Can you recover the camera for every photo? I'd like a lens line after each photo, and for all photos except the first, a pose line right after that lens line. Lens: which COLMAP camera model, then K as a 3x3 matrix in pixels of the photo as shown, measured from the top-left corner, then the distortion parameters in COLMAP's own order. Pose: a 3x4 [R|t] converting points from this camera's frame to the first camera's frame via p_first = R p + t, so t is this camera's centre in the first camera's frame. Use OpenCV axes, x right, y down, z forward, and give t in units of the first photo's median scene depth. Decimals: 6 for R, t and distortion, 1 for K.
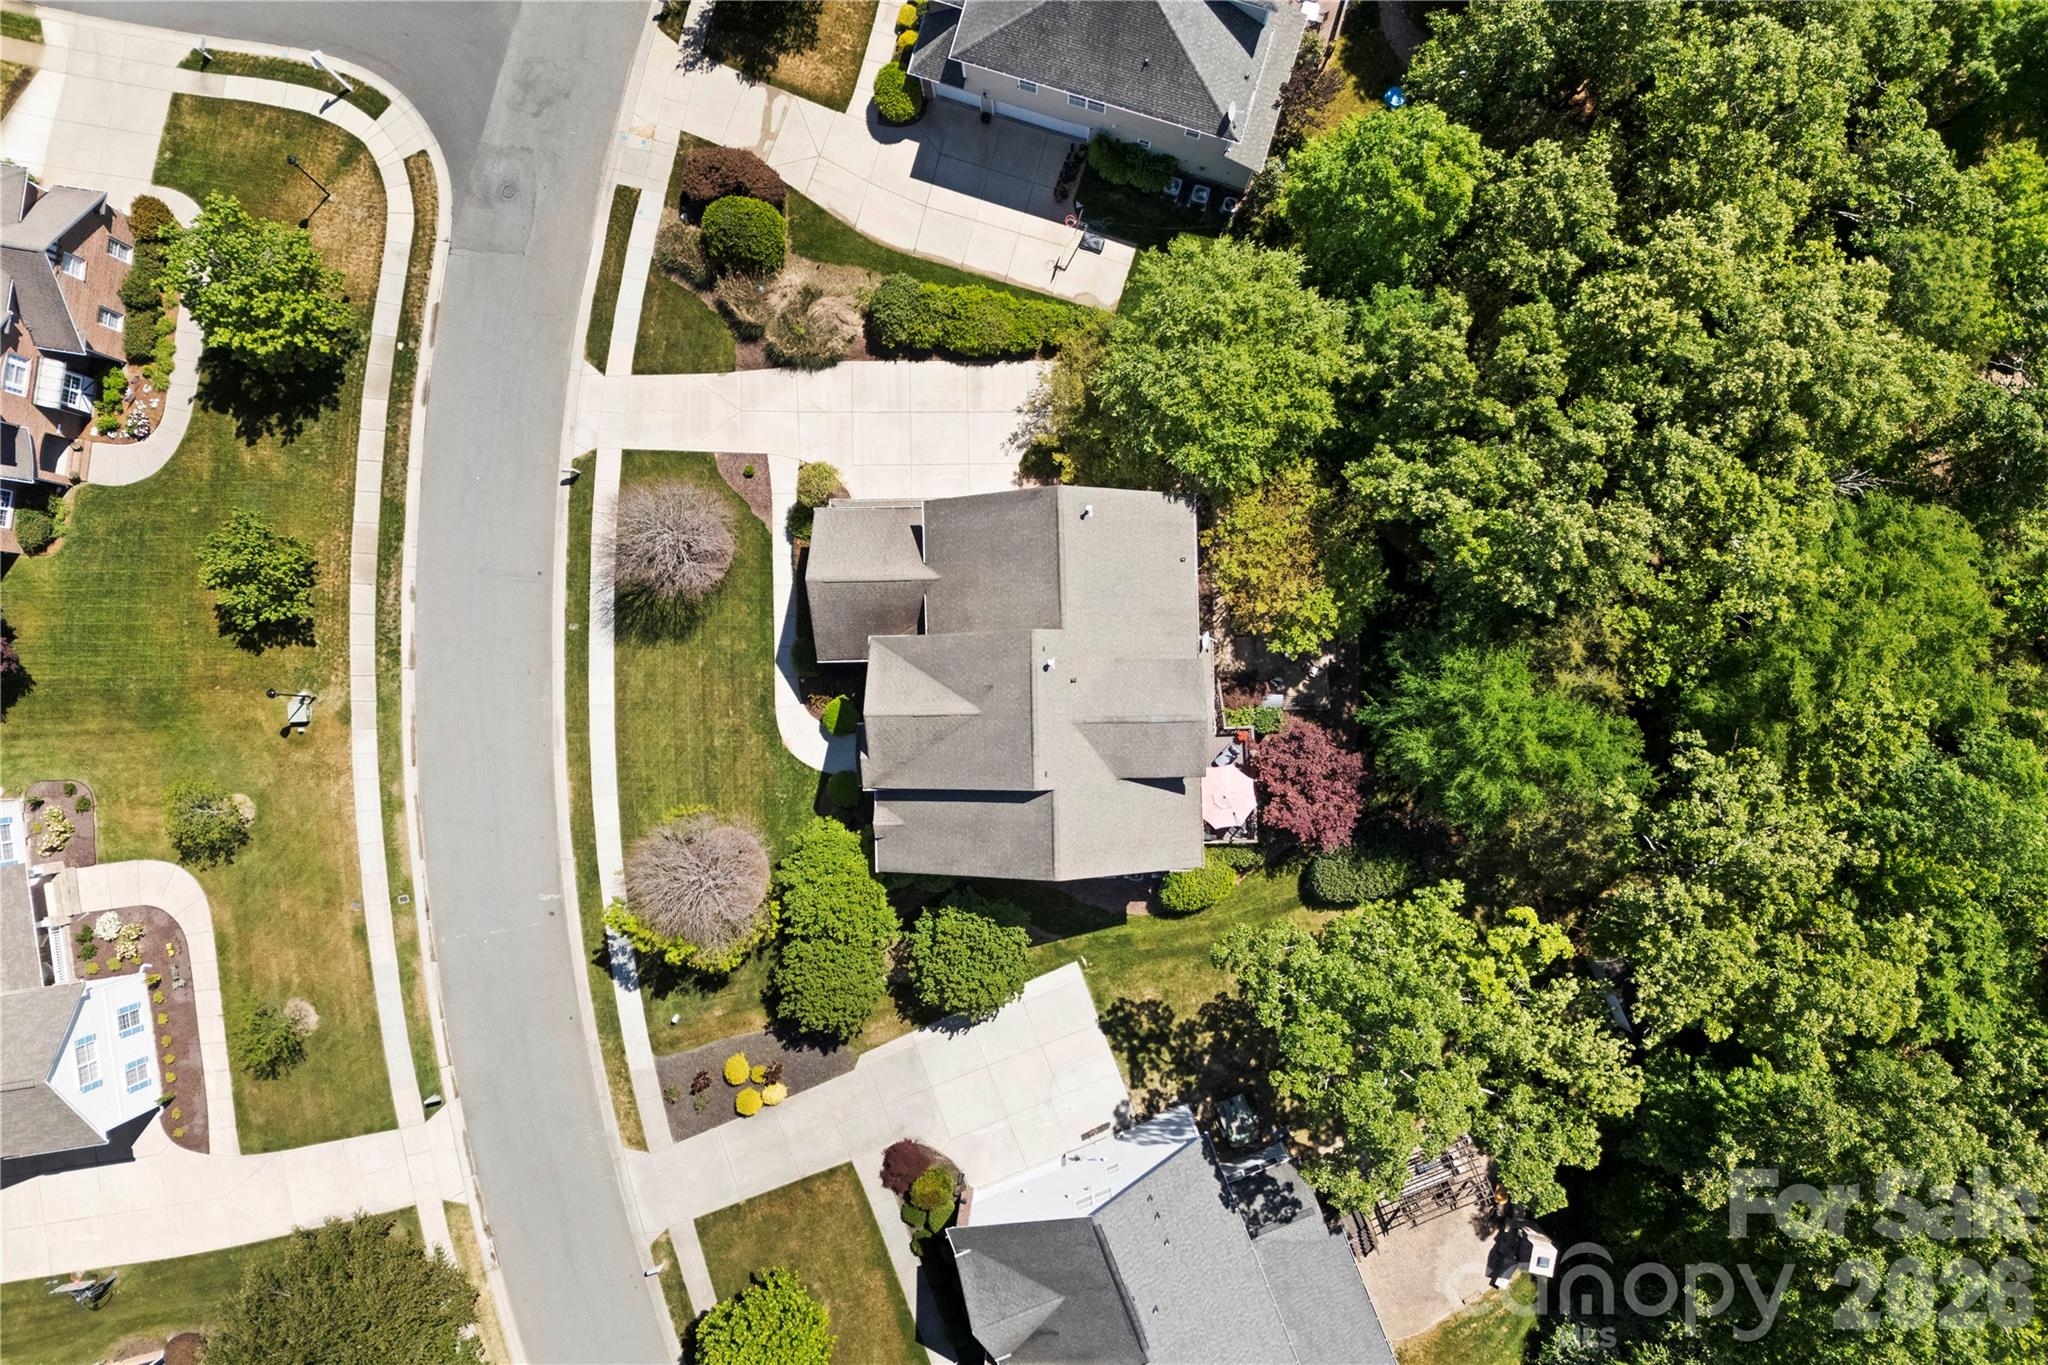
lens RADIAL K [[1507.9, 0, 1042.2], [0, 1507.9, 691.4], [0, 0, 1]] dist [0.095600, -0.096000]
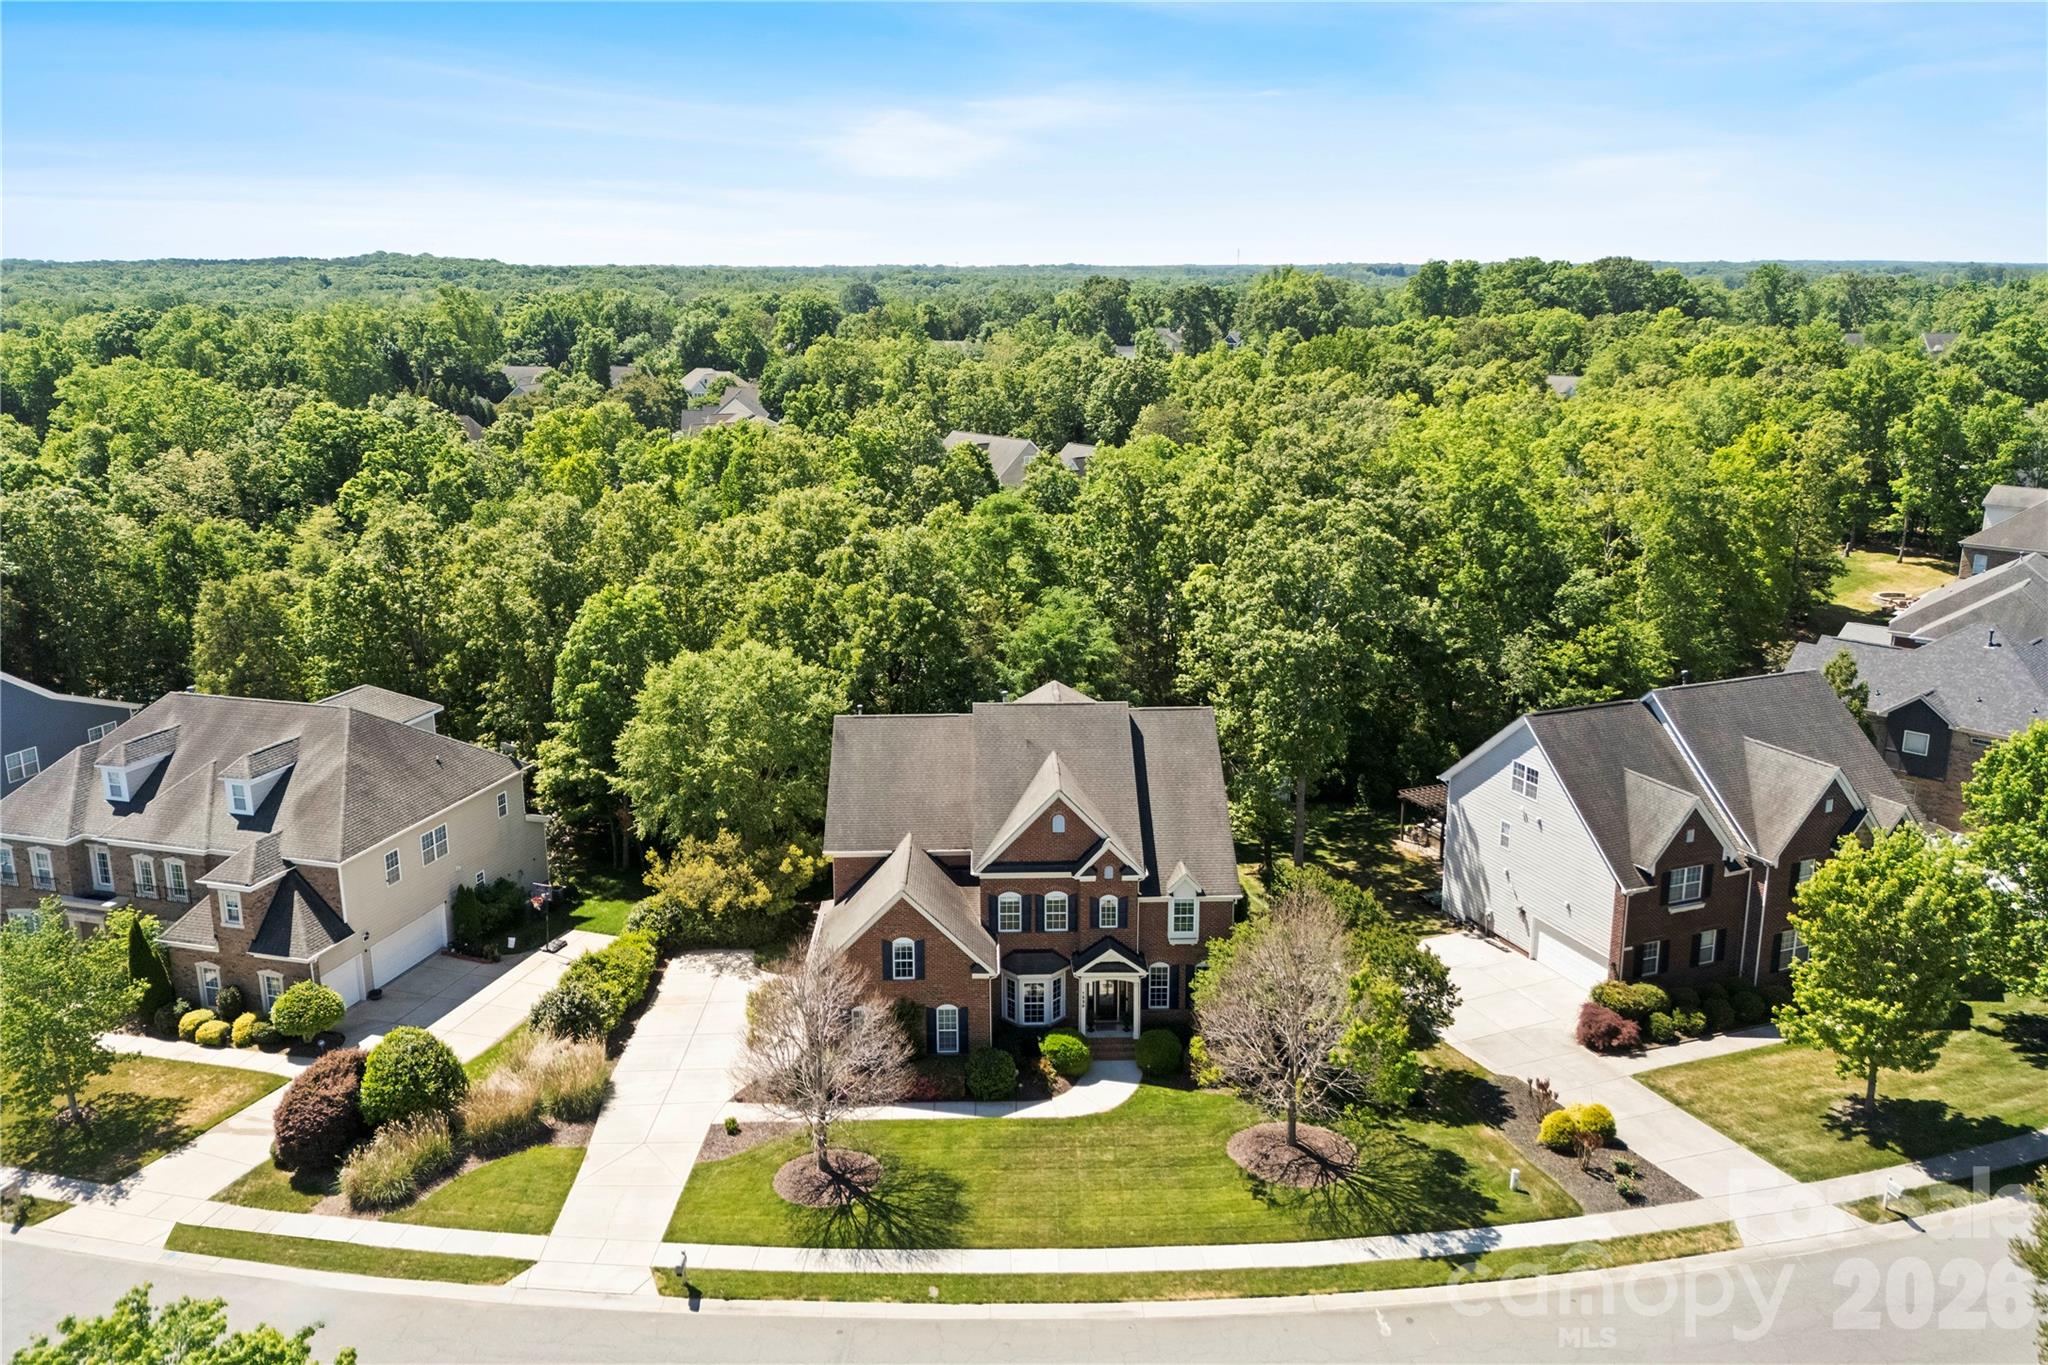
lens RADIAL K [[1527.5, 0, 1033.1], [0, 1527.5, 705.6], [0, 0, 1]] dist [0.046618, -0.008167]
pose [[-0.009848, -0.258771, 0.965889, -0.844786], [0.999950, -0.000723, 0.010002, -0.008453], [-0.001890, 0.965939, 0.258765, 0.610937]]
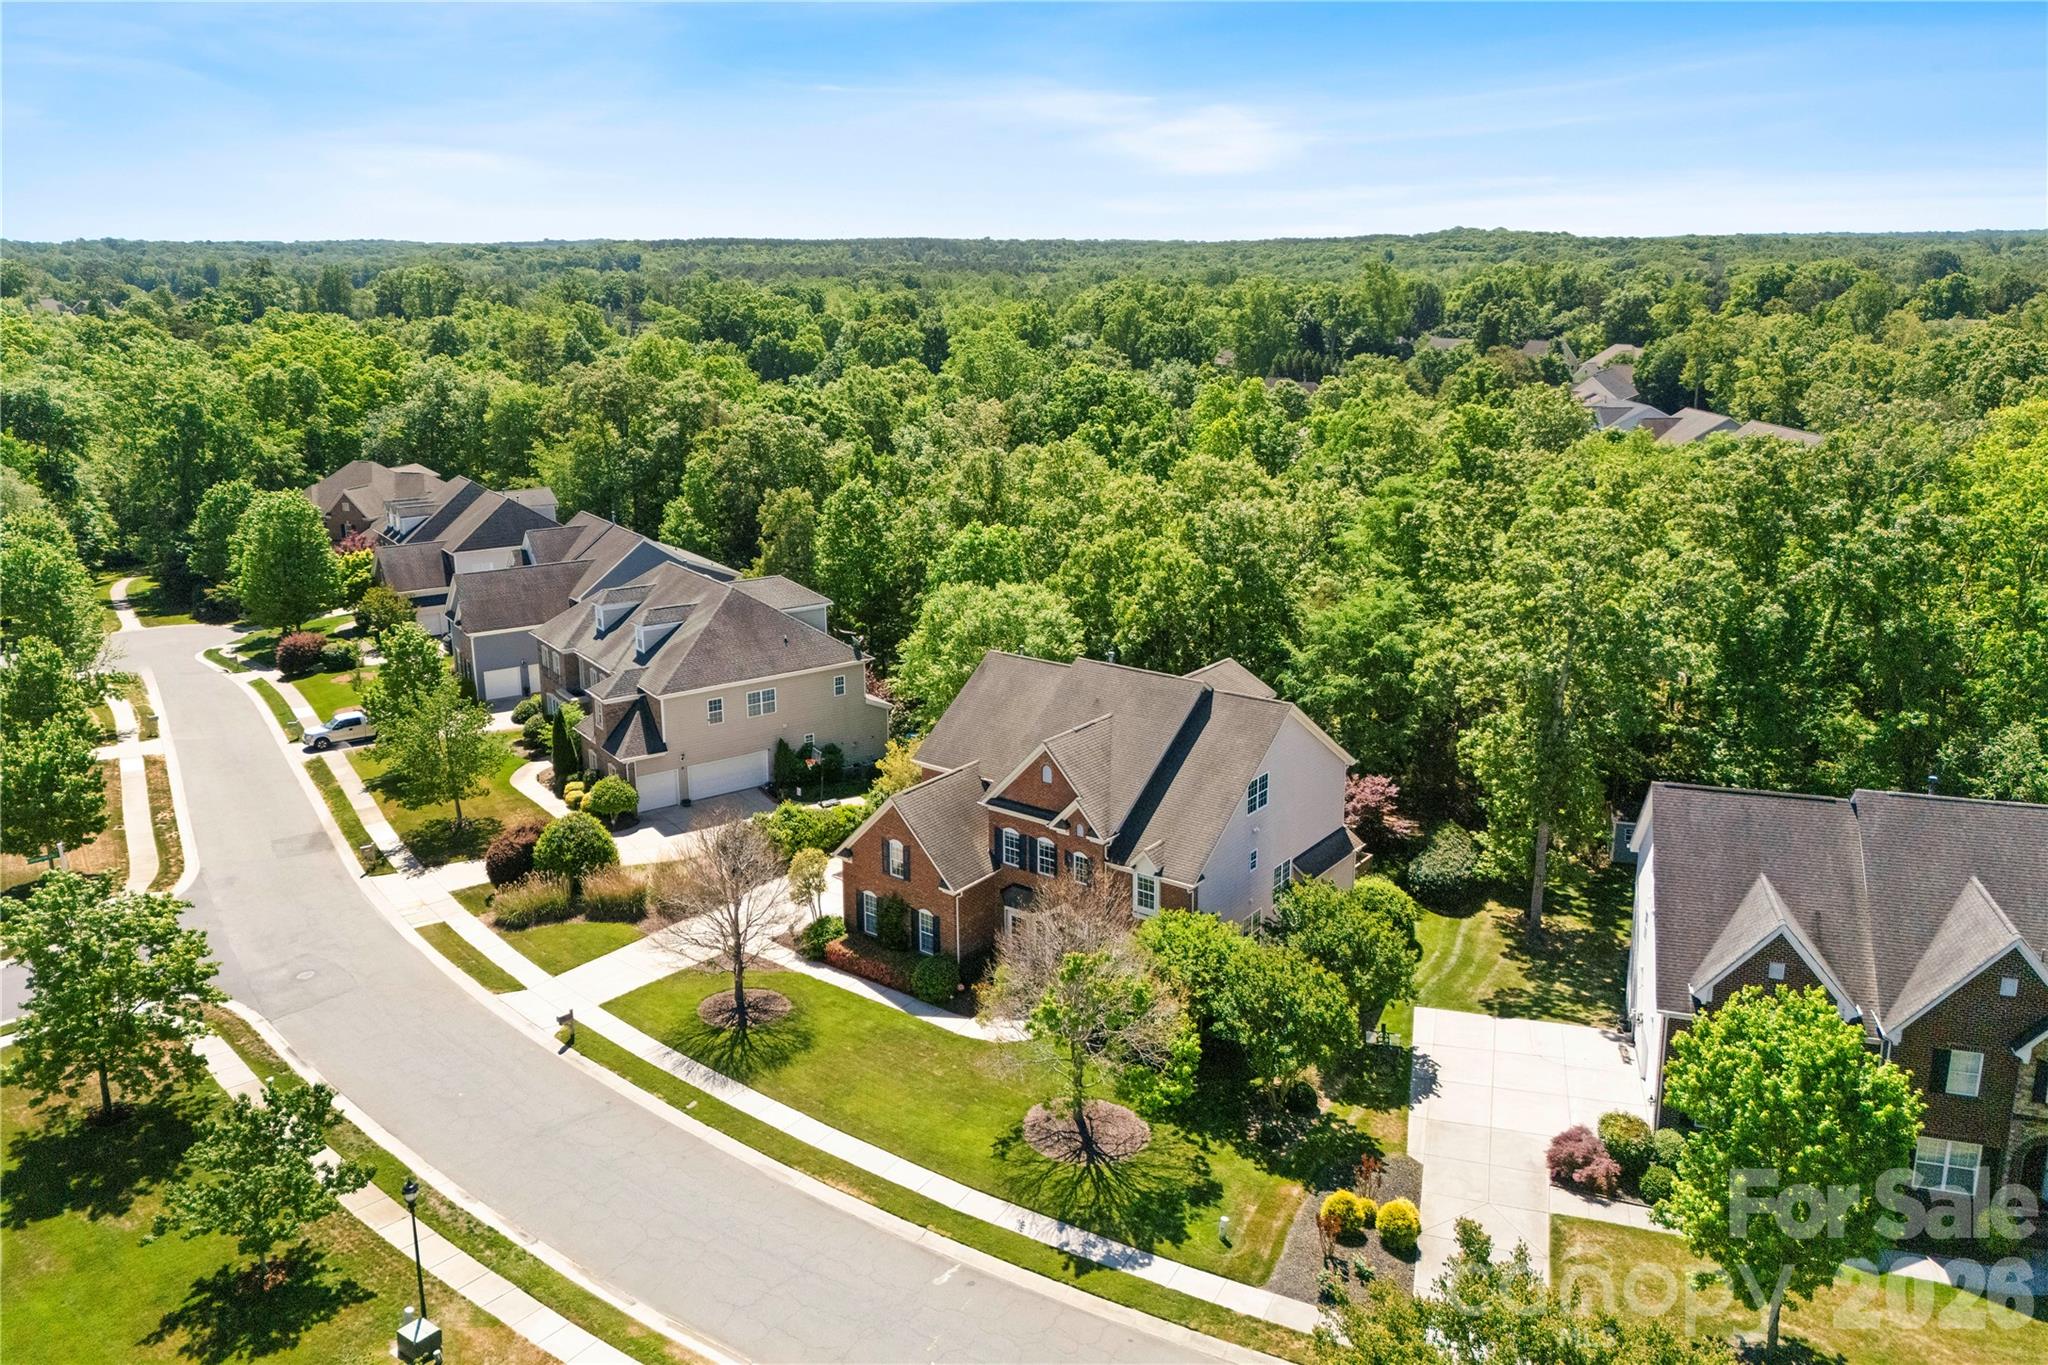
lens RADIAL K [[1502.4, 0, 1027.3], [0, 1502.4, 723.4], [0, 0, 1]] dist [0.036049, -0.001577]
pose [[0.618751, -0.225095, 0.752648, -0.713979], [0.785550, 0.186624, -0.589986, 0.480240], [-0.007659, 0.956297, 0.292298, 0.608937]]
